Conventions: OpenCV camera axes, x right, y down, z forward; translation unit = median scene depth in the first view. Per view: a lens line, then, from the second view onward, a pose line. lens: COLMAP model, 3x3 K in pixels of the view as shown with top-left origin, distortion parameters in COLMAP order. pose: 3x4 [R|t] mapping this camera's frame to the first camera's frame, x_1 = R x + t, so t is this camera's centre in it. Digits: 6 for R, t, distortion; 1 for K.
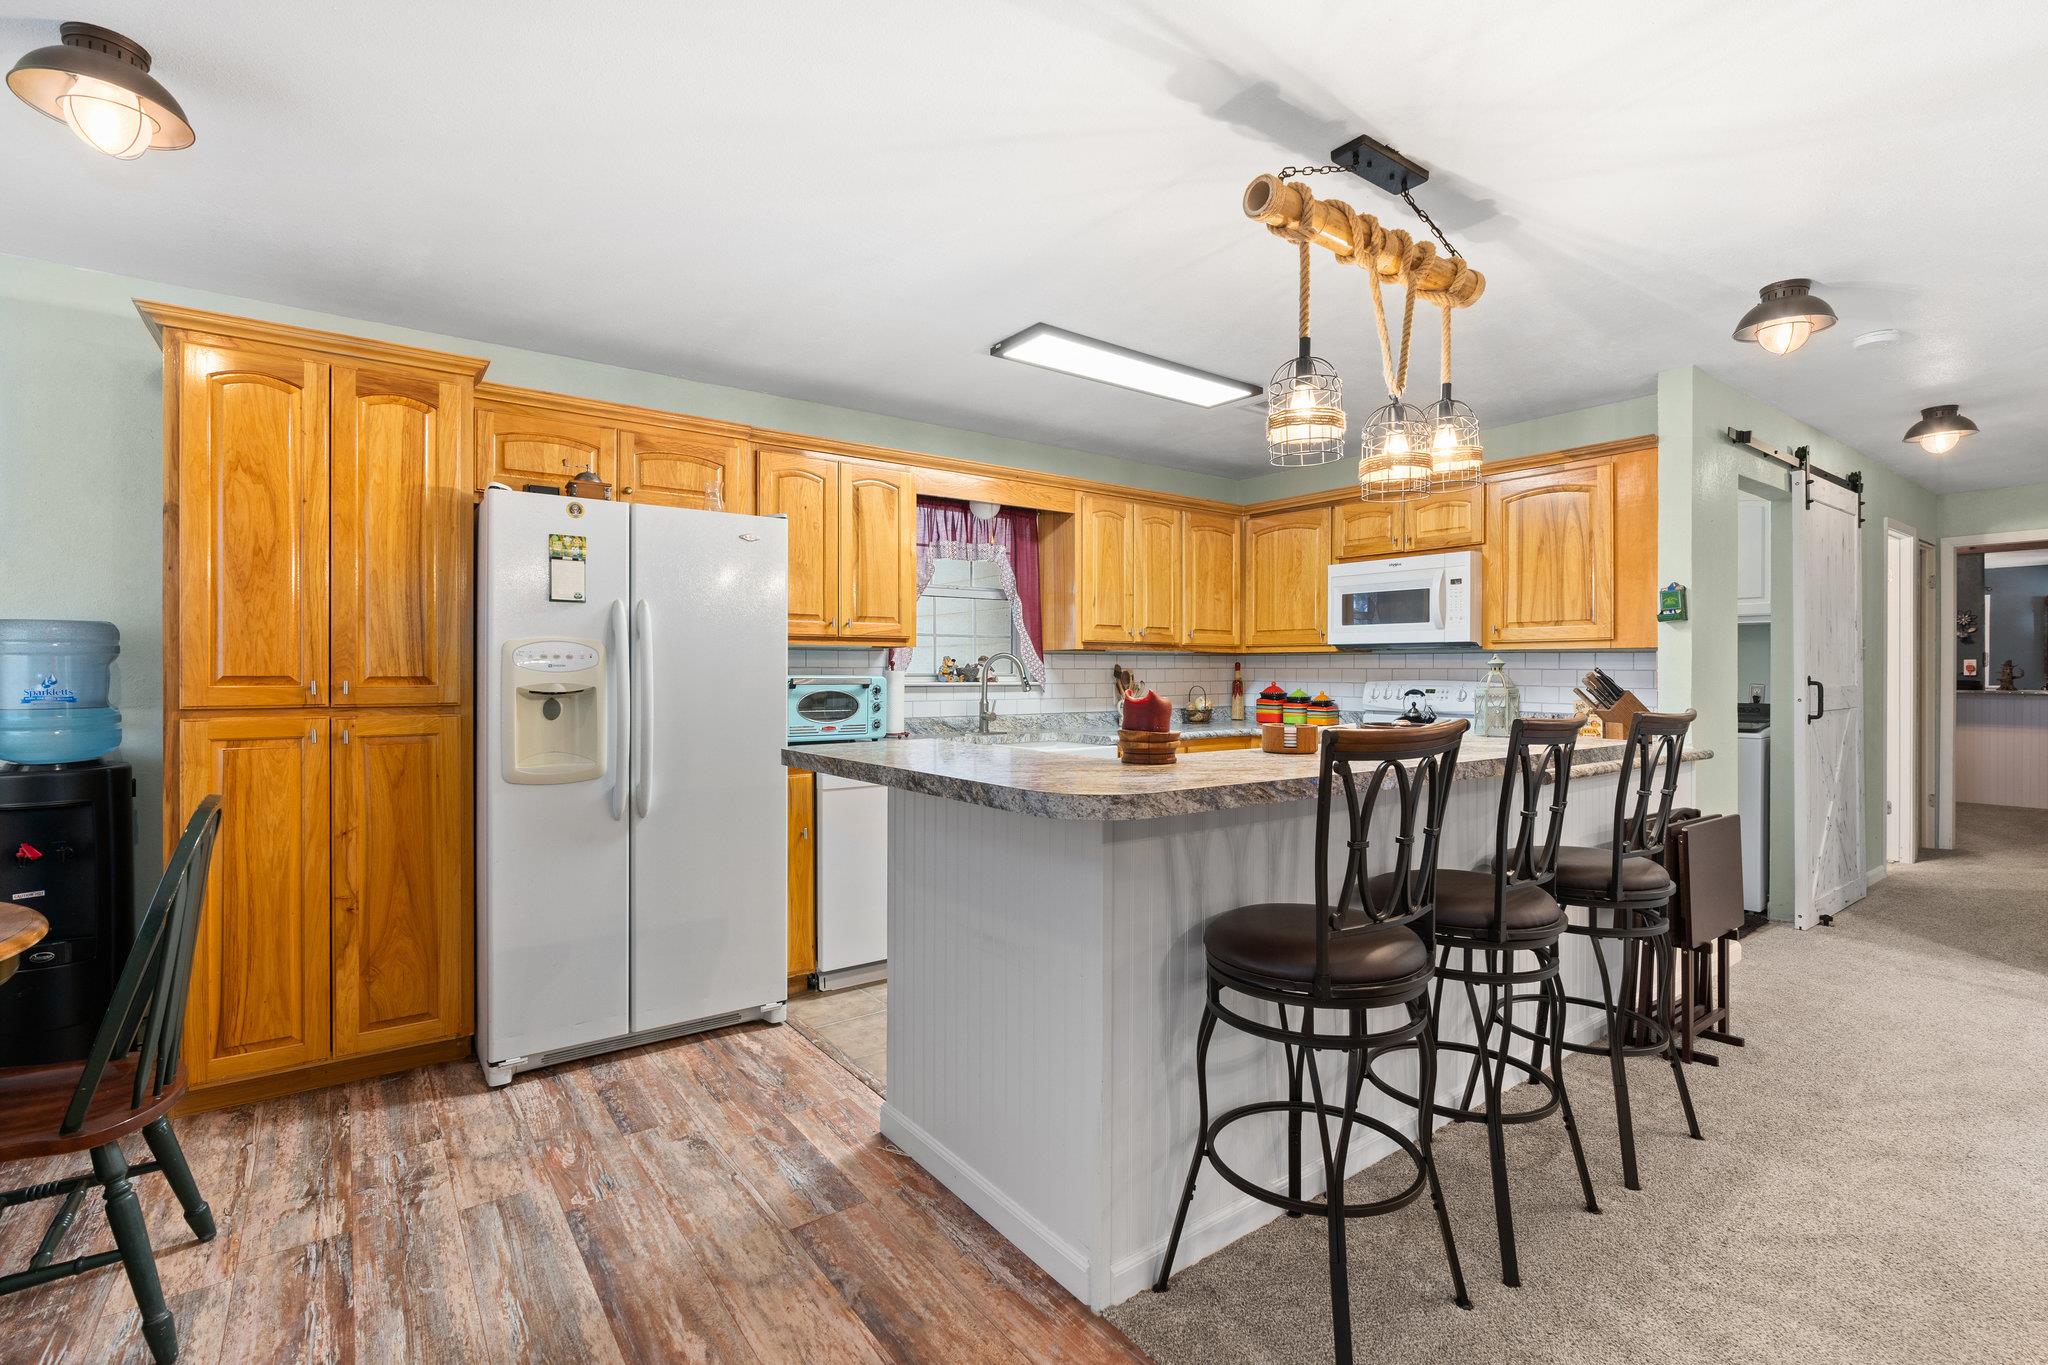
lens RADIAL K [[935.0, 0, 1028.5], [0, 935.0, 668.8], [0, 0, 1]] dist [-0.004129, 0.000698]
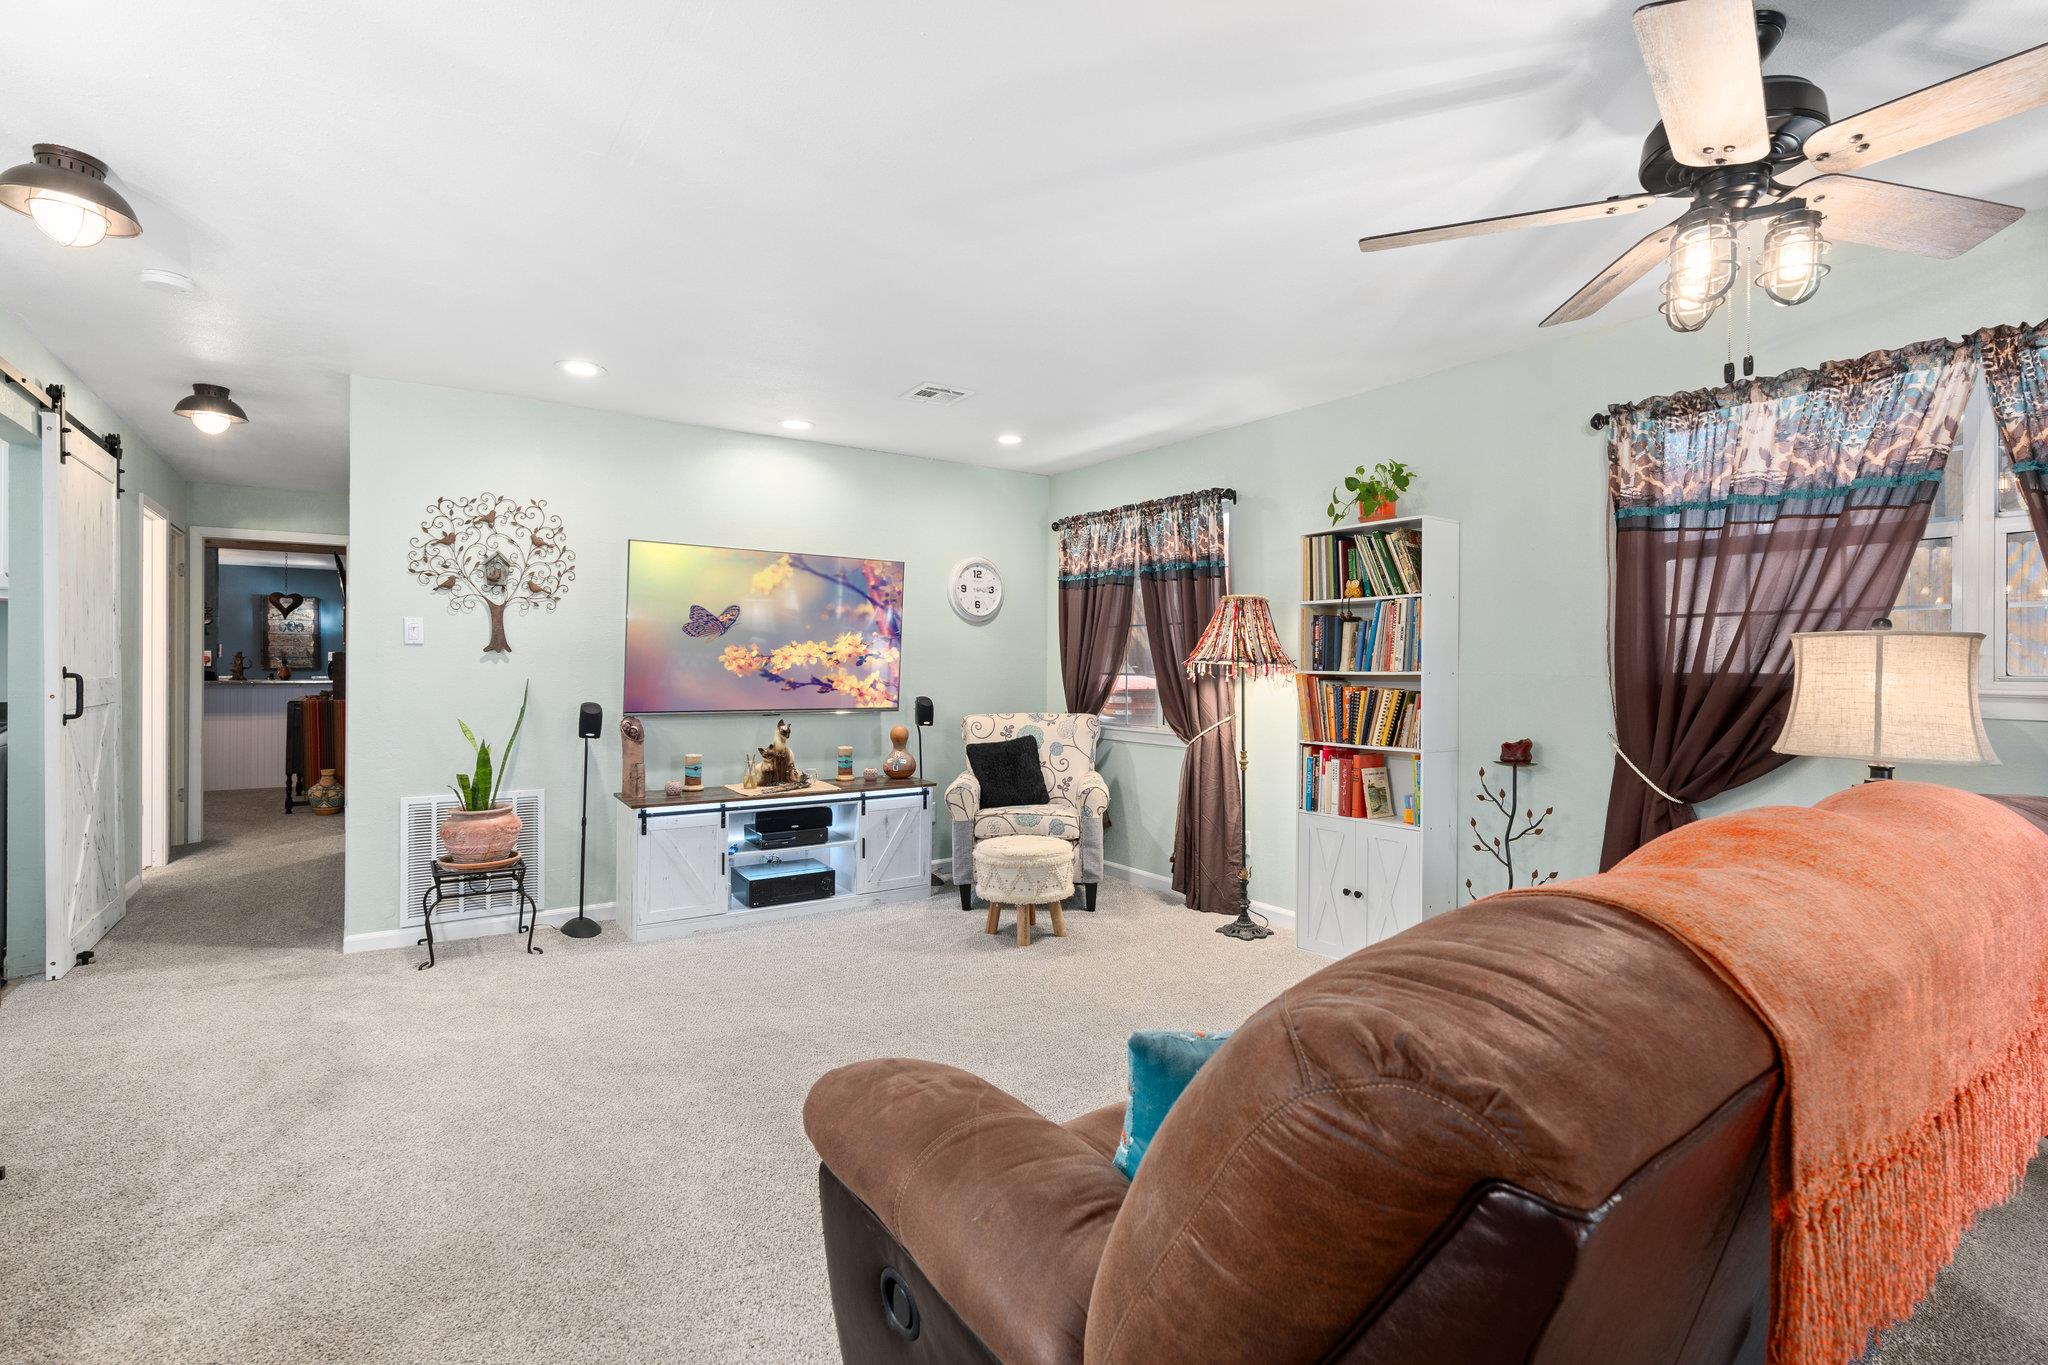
lens RADIAL K [[935.0, 0, 1028.5], [0, 935.0, 668.8], [0, 0, 1]] dist [-0.004129, 0.000698]
pose [[0.038702, -0.003760, 0.999244, 0.056530], [-0.006020, 0.999974, 0.003996, 0.001129], [-0.999233, -0.006170, 0.038678, 0.133518]]
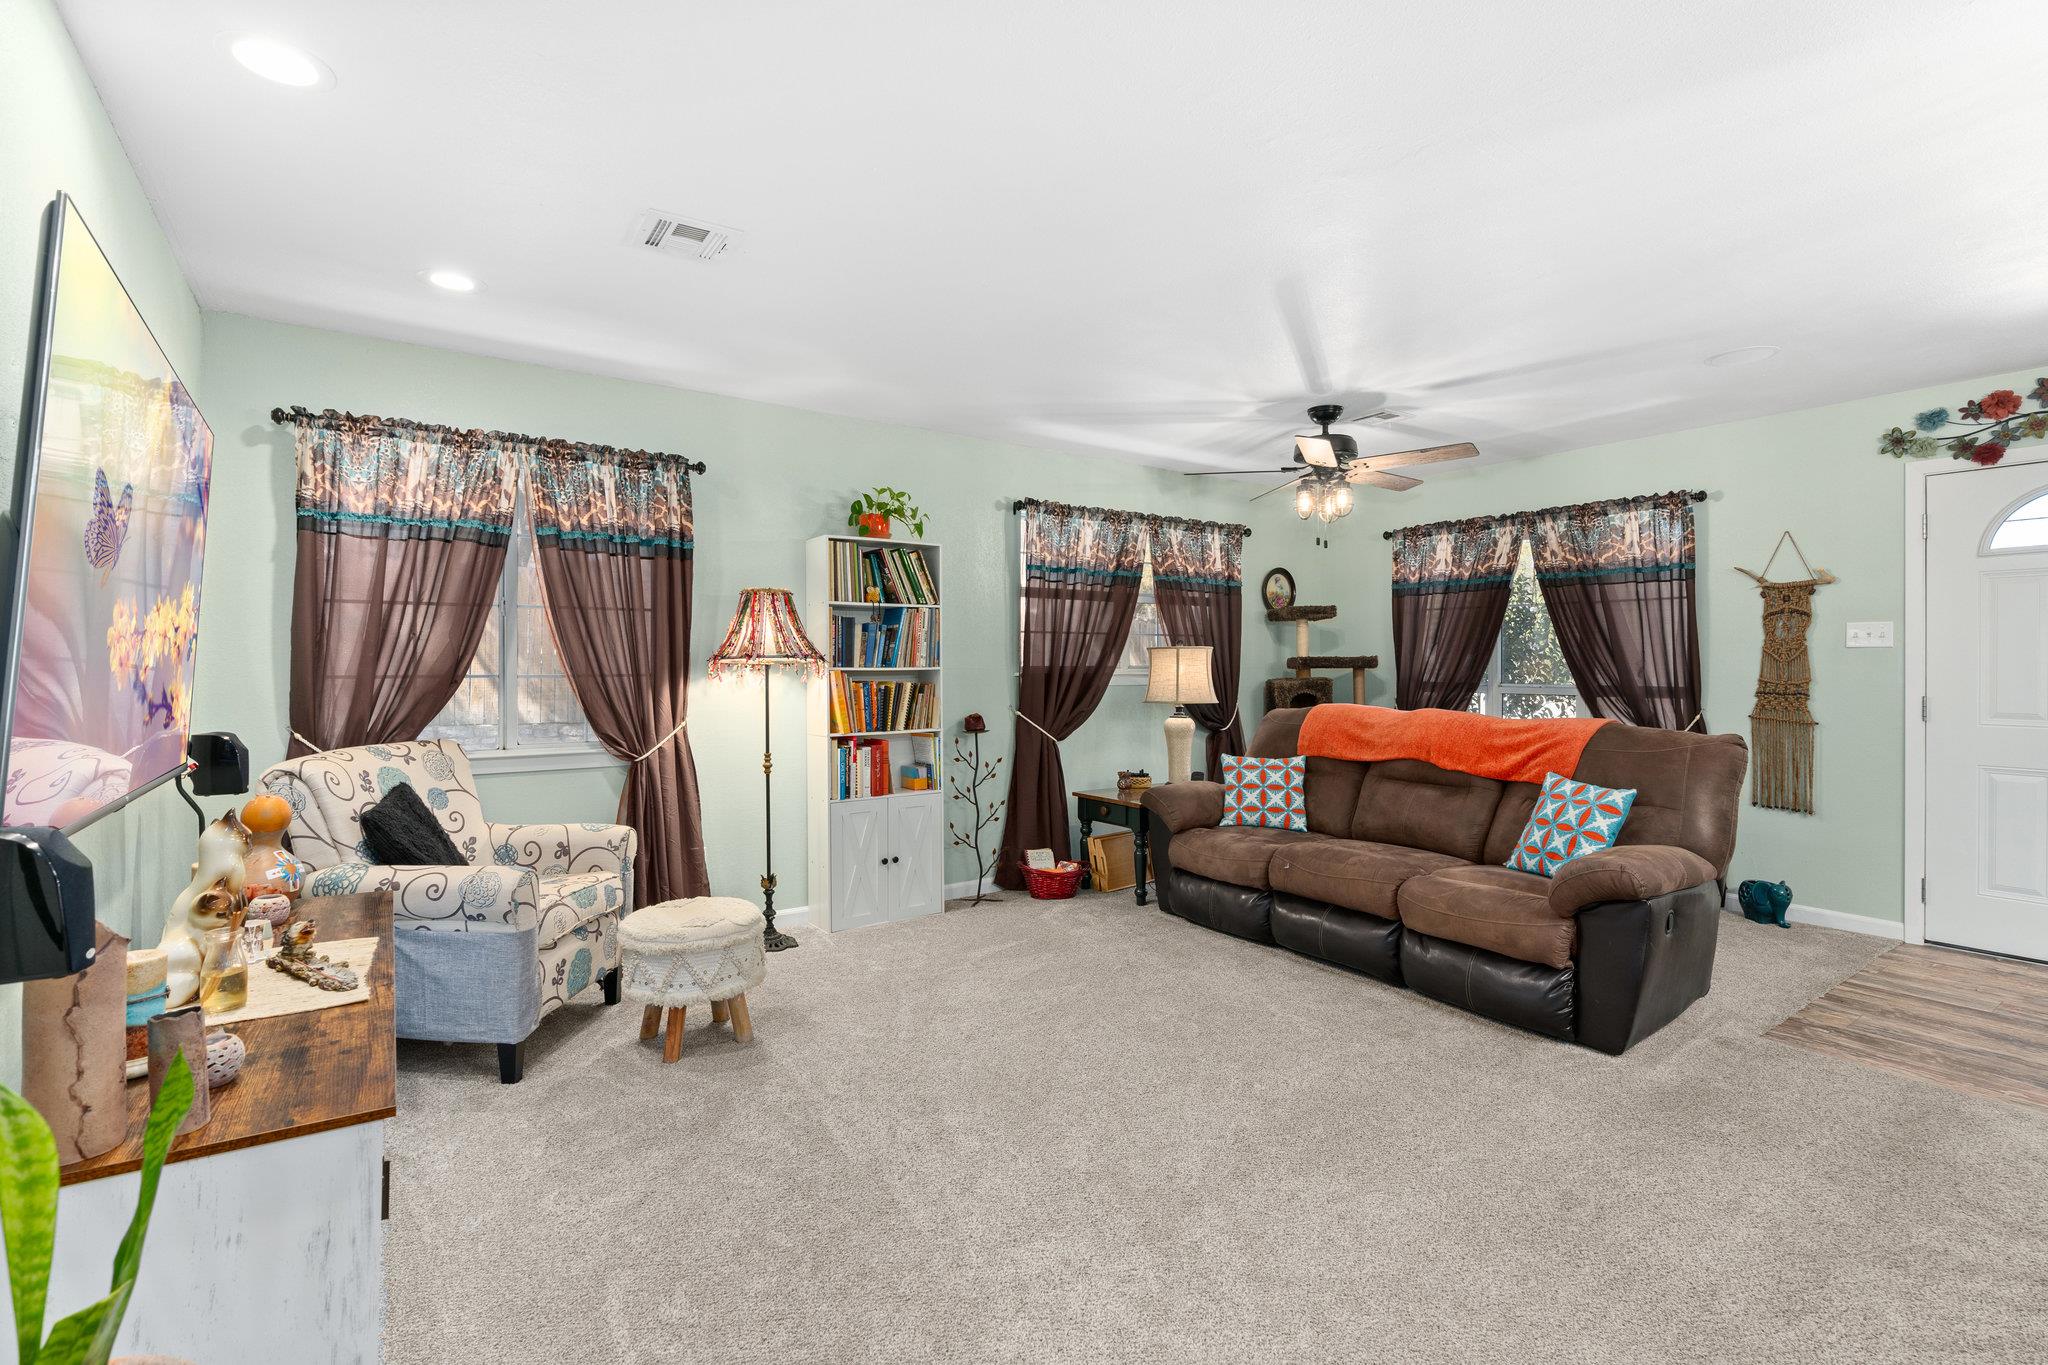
lens RADIAL K [[938.5, 0, 1024.1], [0, 938.5, 662.9], [0, 0, 1]] dist [-0.000034, 0.000238]
pose [[-0.999242, -0.000064, 0.038935, 0.829015], [-0.000094, 1.000000, -0.000769, 0.001112], [-0.038935, -0.000772, -0.999241, 0.938546]]
